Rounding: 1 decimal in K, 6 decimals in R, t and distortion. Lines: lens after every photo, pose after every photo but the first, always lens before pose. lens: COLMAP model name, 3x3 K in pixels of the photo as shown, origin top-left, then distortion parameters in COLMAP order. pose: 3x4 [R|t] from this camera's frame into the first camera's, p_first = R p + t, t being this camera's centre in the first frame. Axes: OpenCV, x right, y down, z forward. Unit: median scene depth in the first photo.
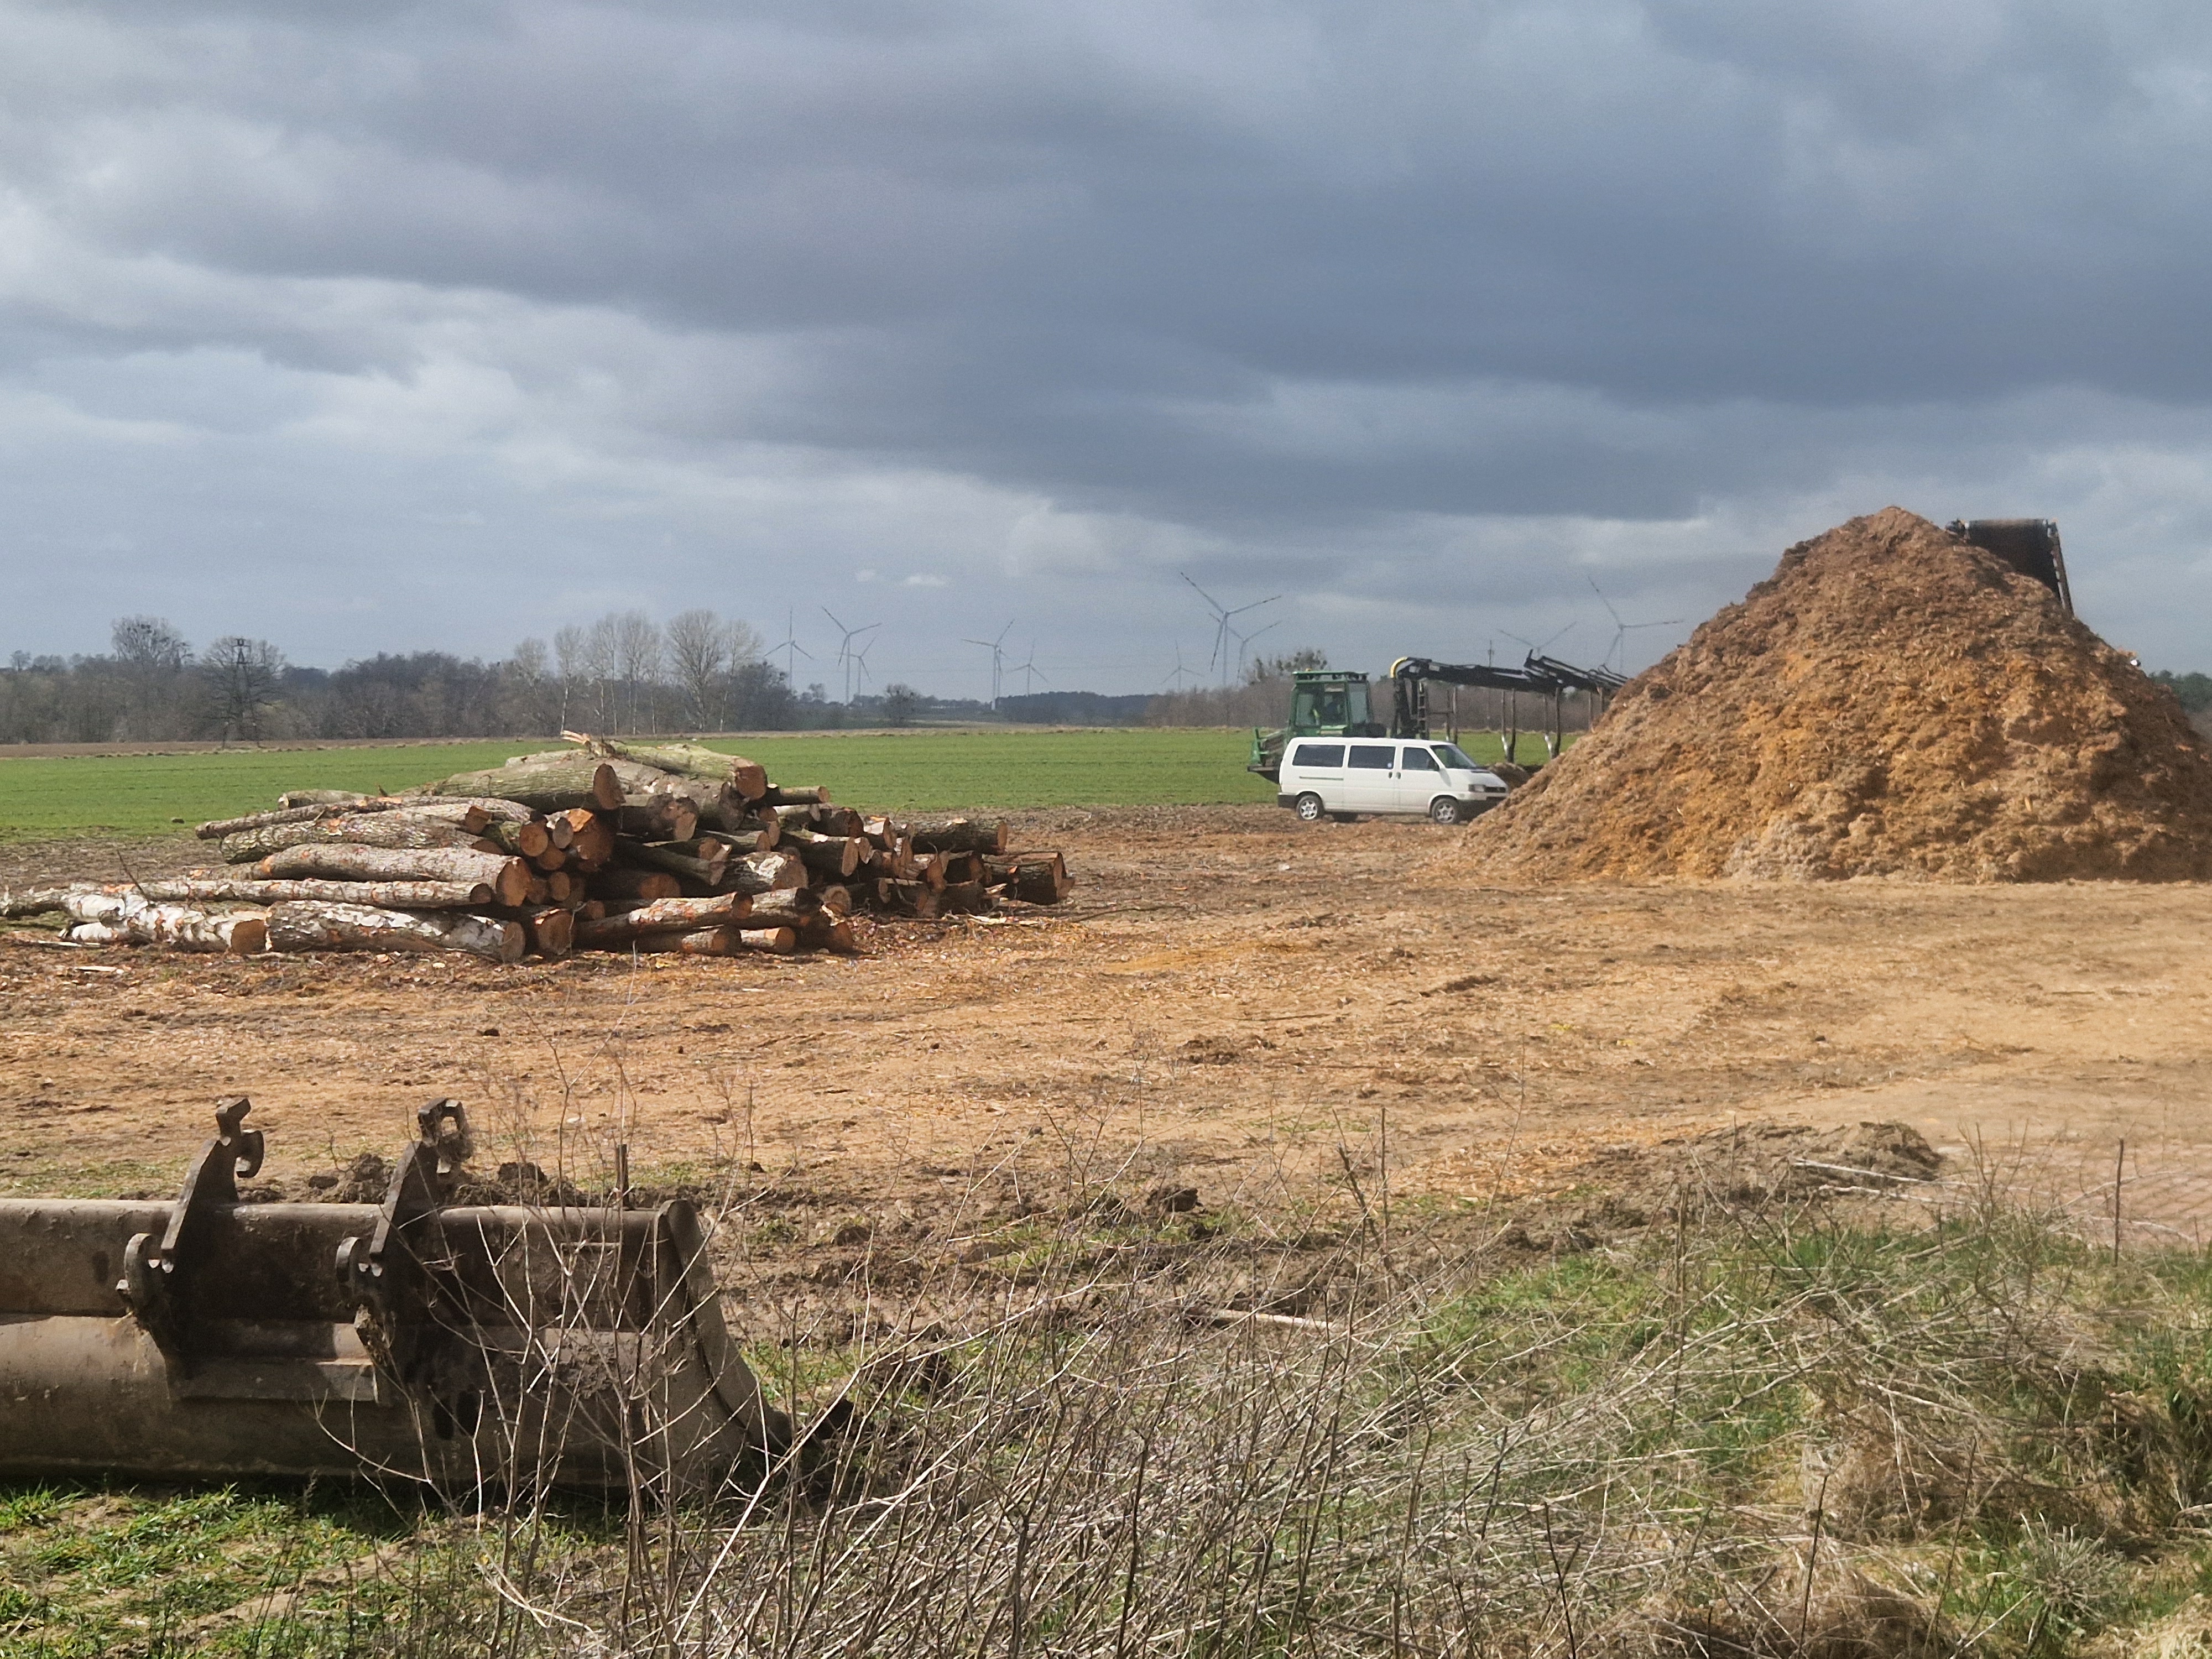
lens RADIAL K [[3772.2, 0, 1106.0], [0, 3772.2, 829.5], [0, 0, 1]] dist [0.096934, -0.251452]
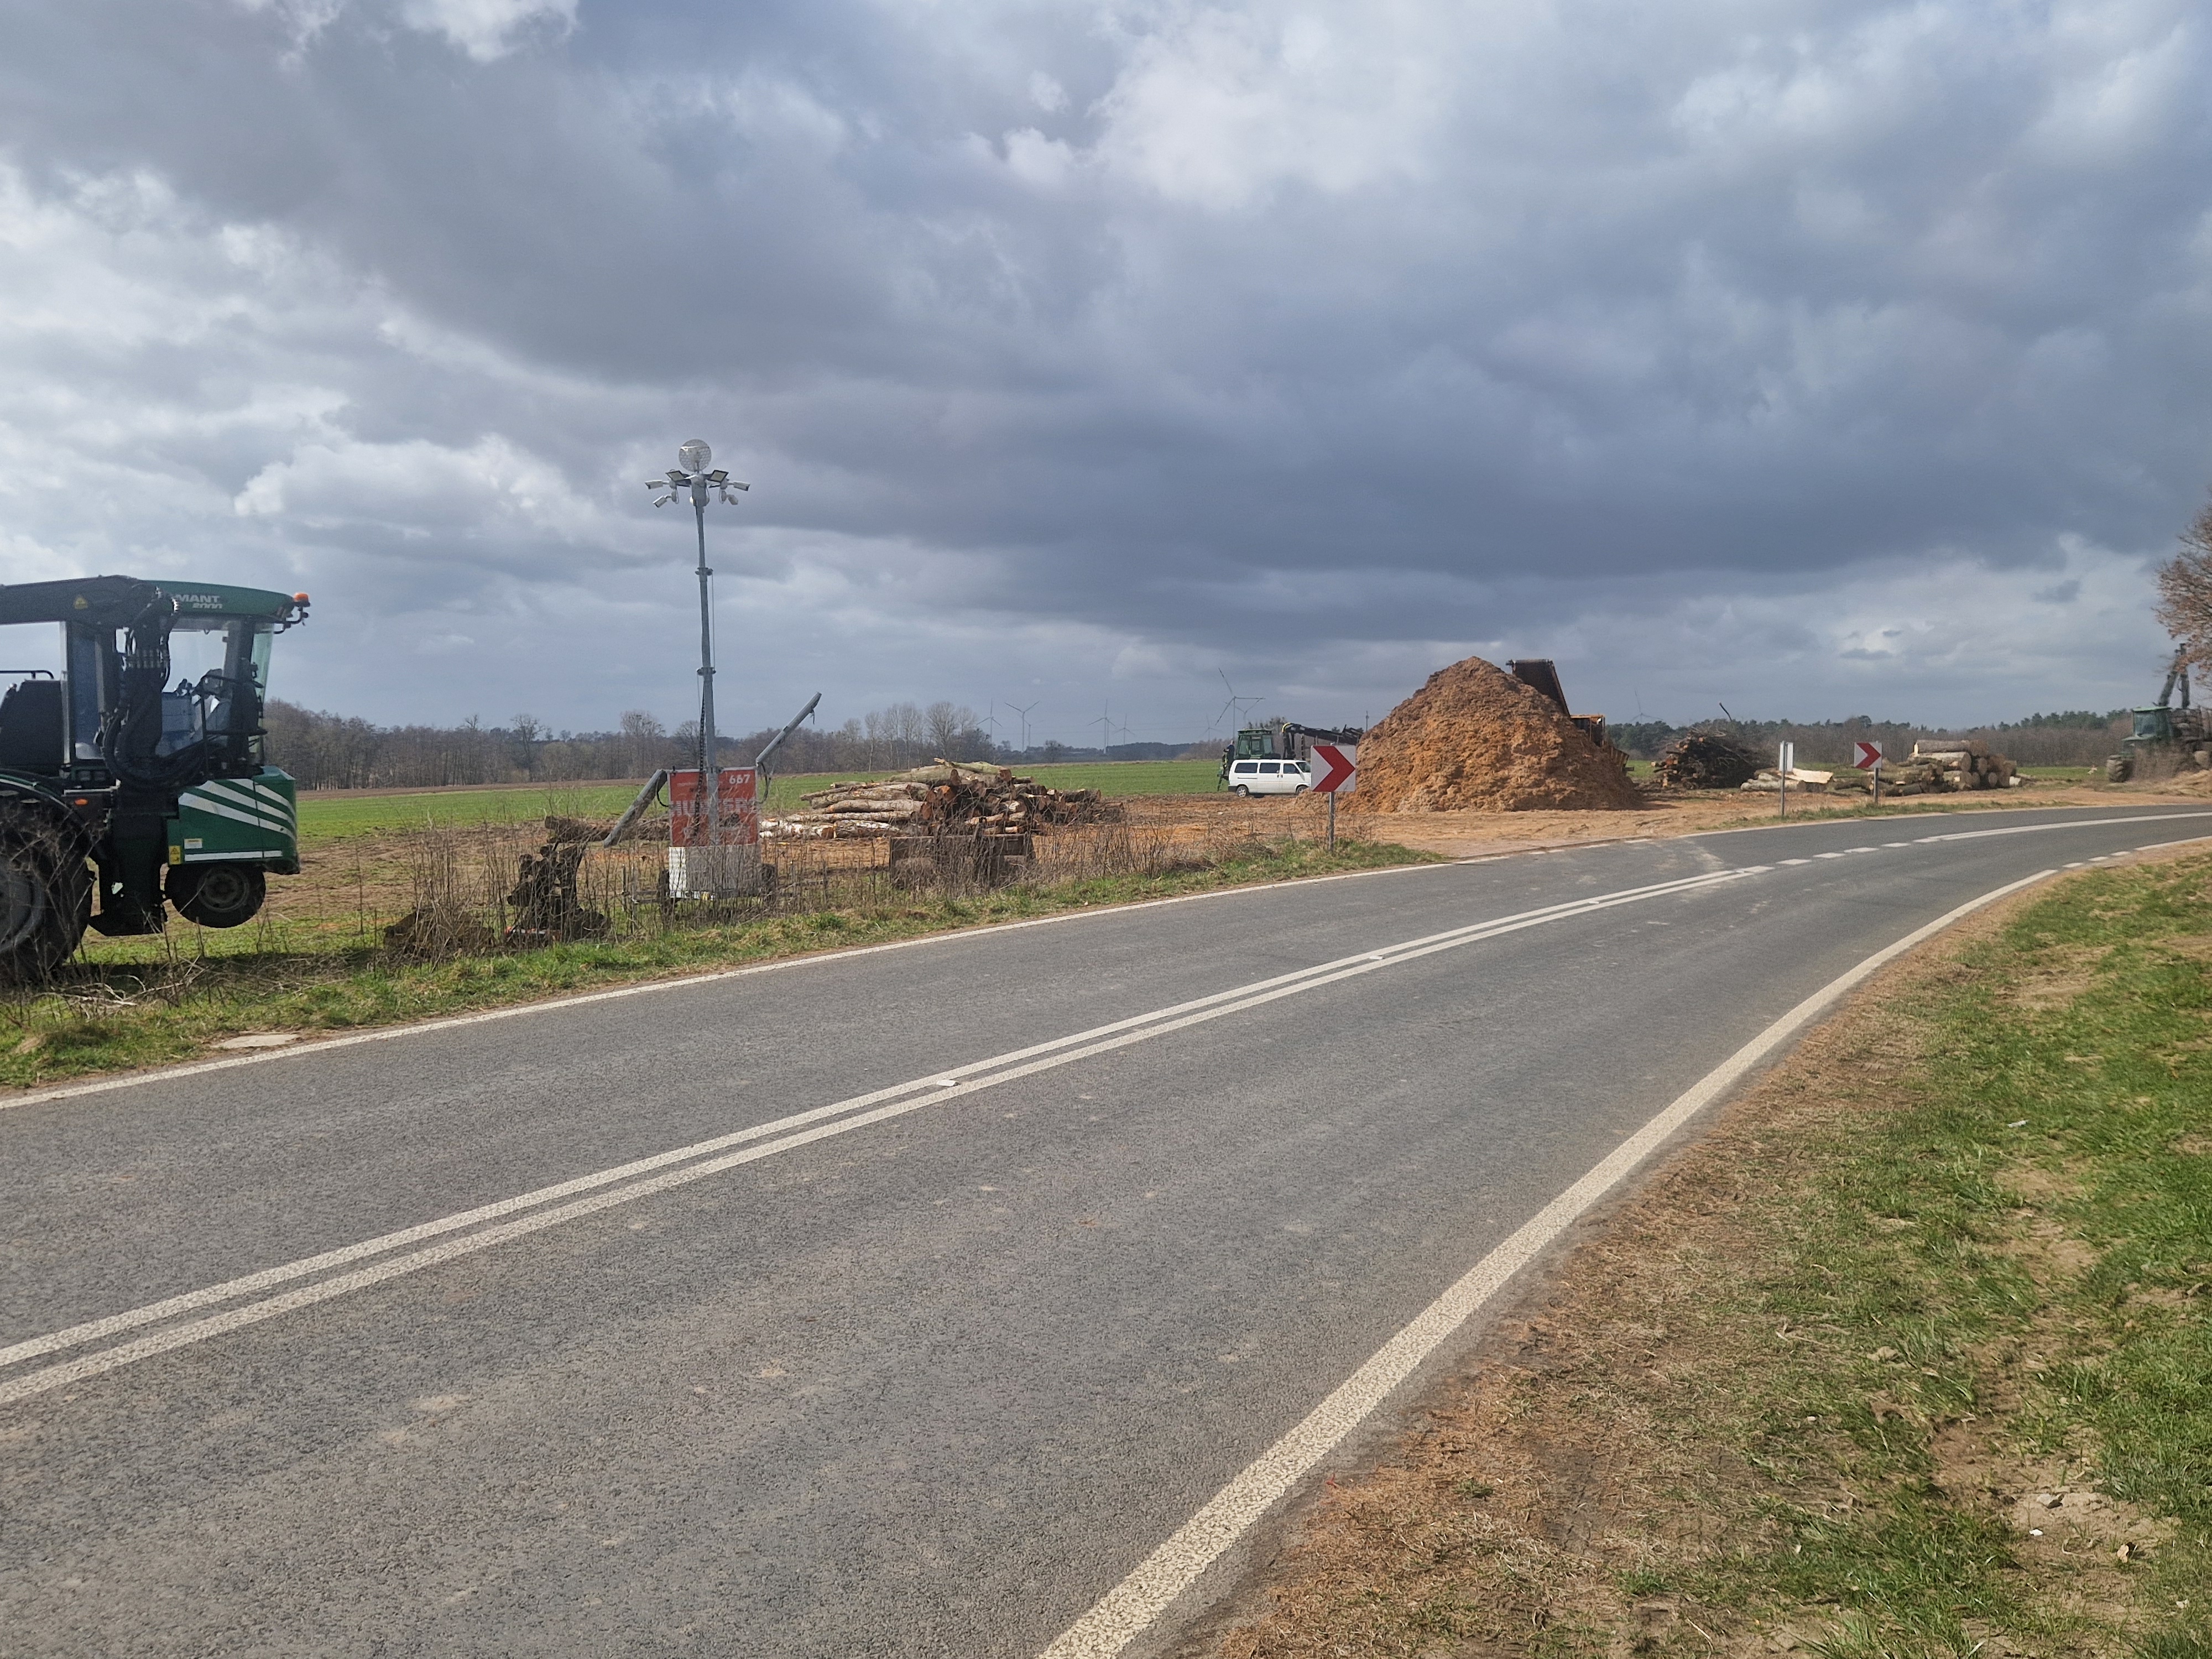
lens RADIAL K [[2447.6, 0, 1182.5], [0, 2447.6, 809.8], [0, 0, 1]] dist [0.034927, -0.041975]
pose [[0.999840, -0.017895, -0.000039, 0.024761], [0.017894, 0.999801, -0.008843, 0.022328], [0.000198, 0.008841, 0.999961, -0.567566]]
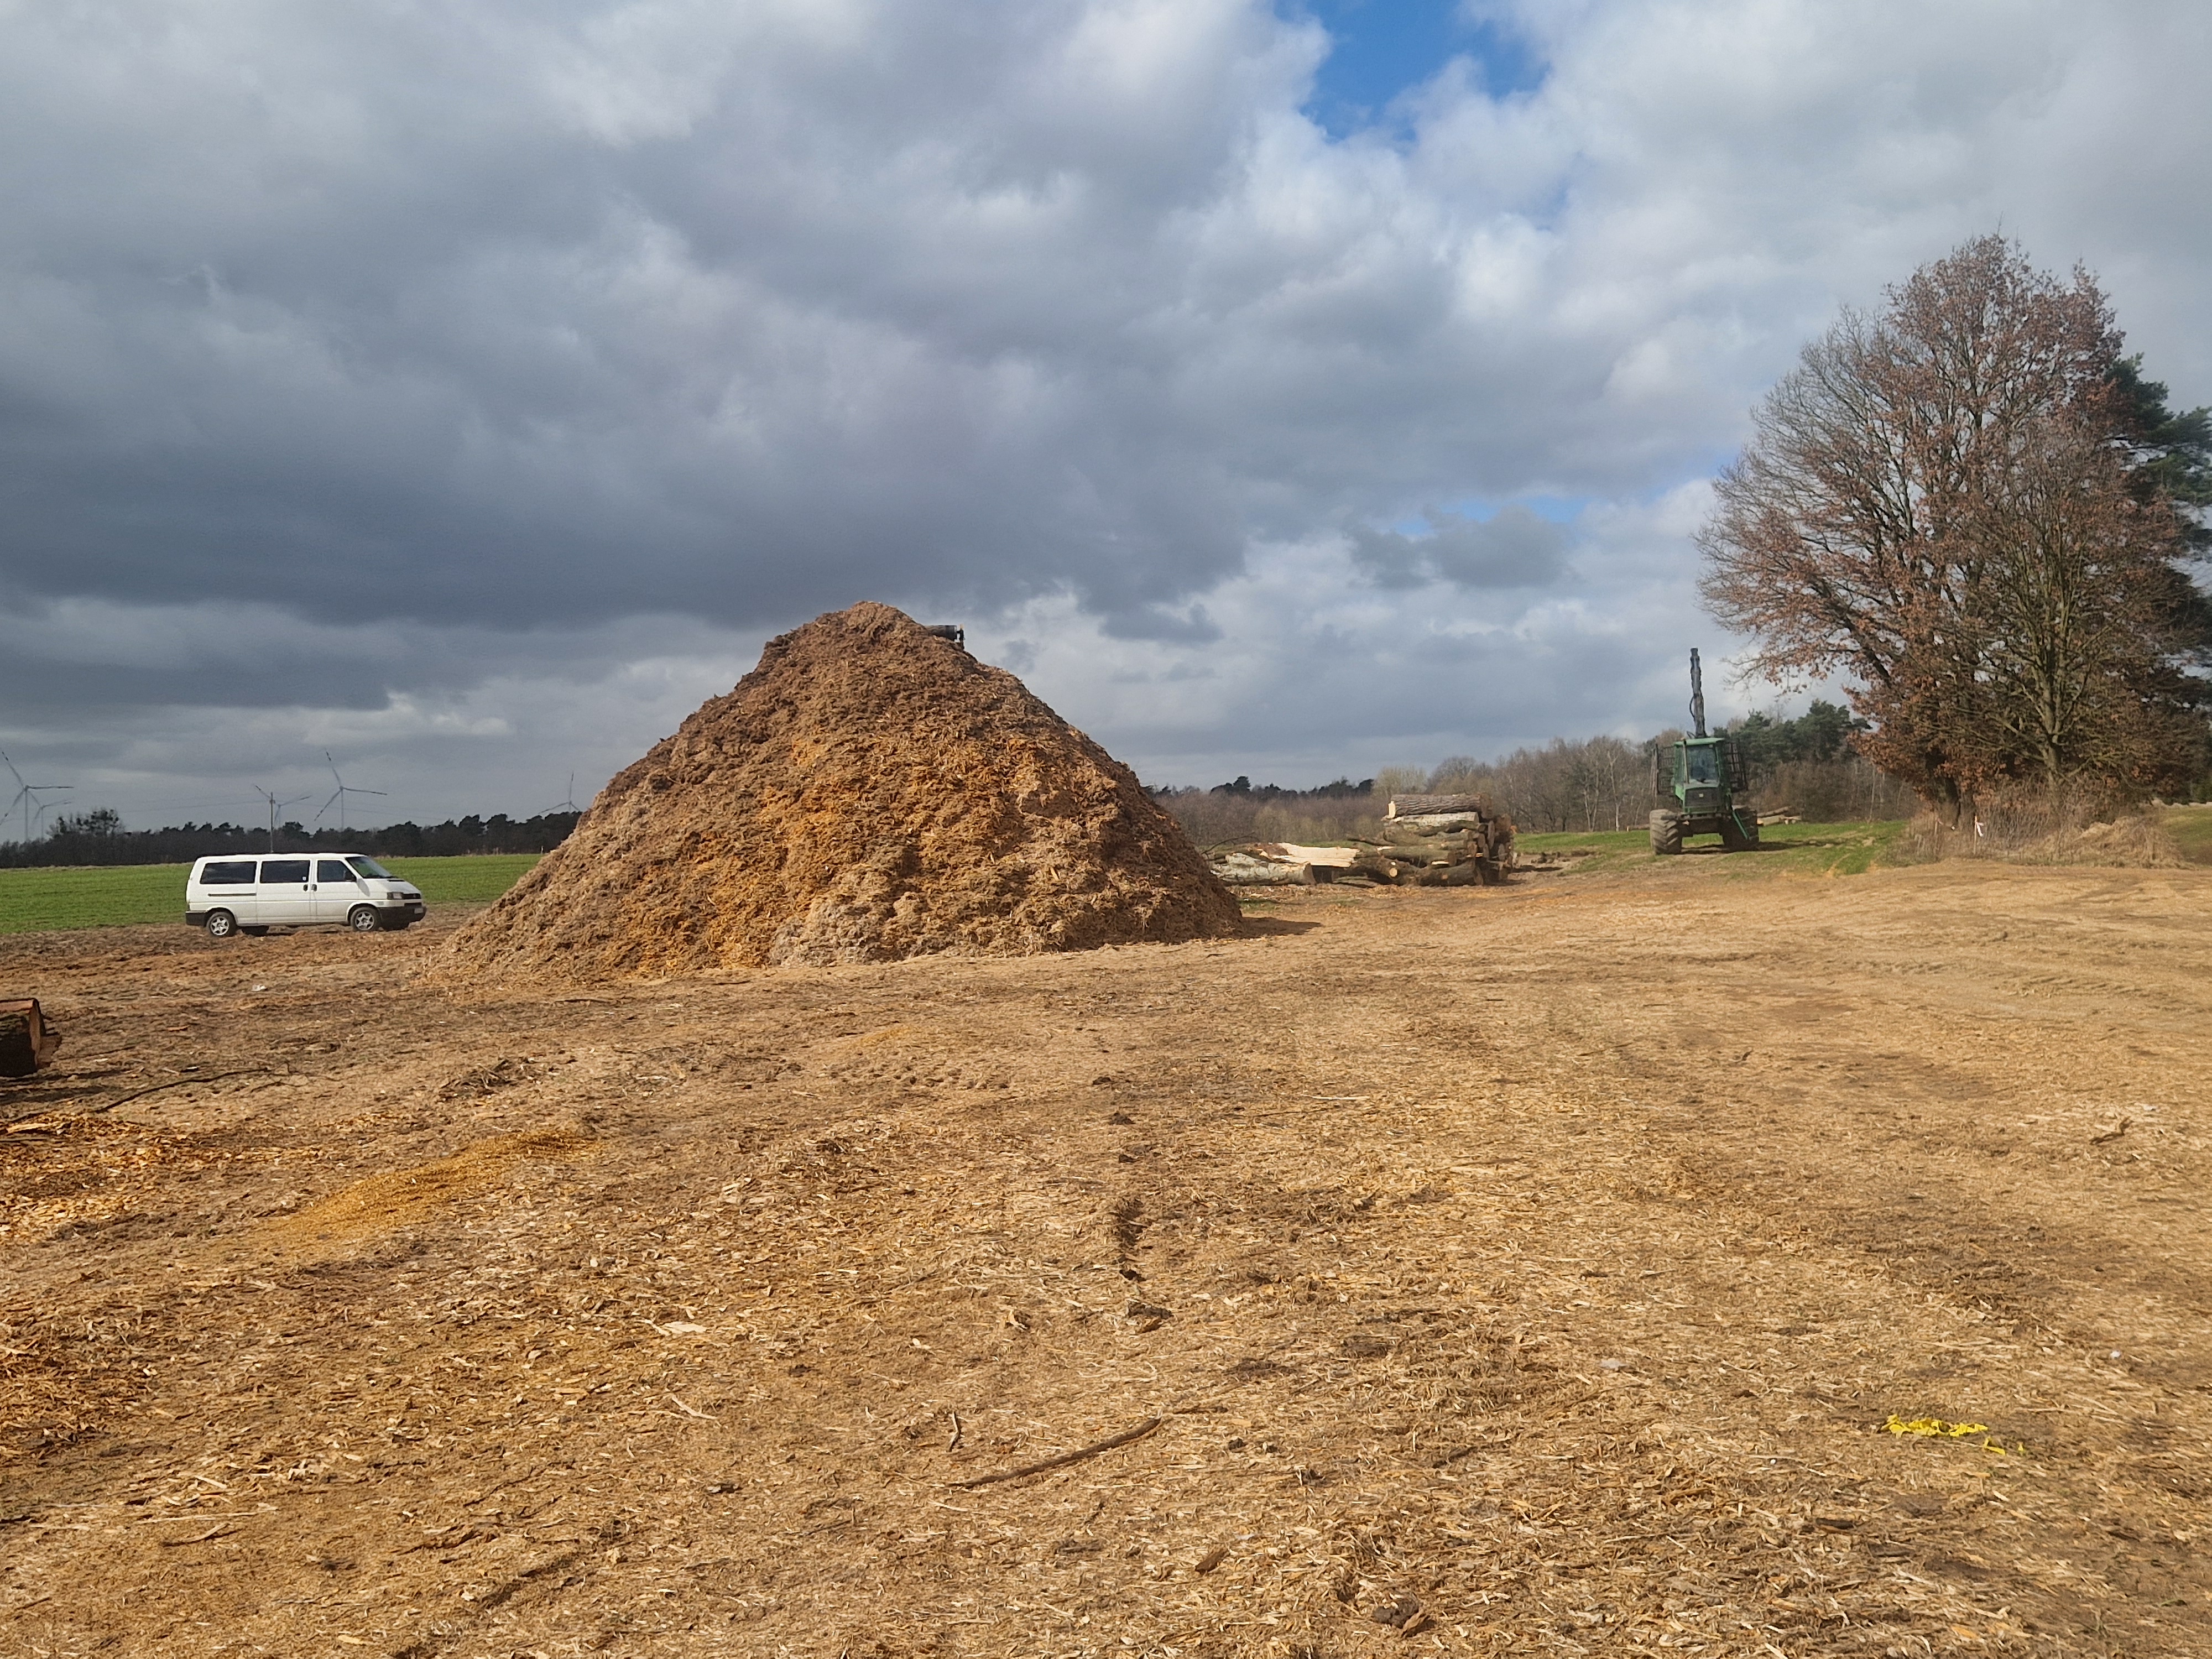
lens RADIAL K [[2273.9, 0, 1126.1], [0, 2273.9, 791.4], [0, 0, 1]] dist [0.129612, -0.178300]
pose [[0.883652, -0.031860, 0.467058, -0.027689], [0.057335, 0.997536, -0.040429, -0.002976], [-0.464619, 0.062504, 0.883302, 0.431237]]
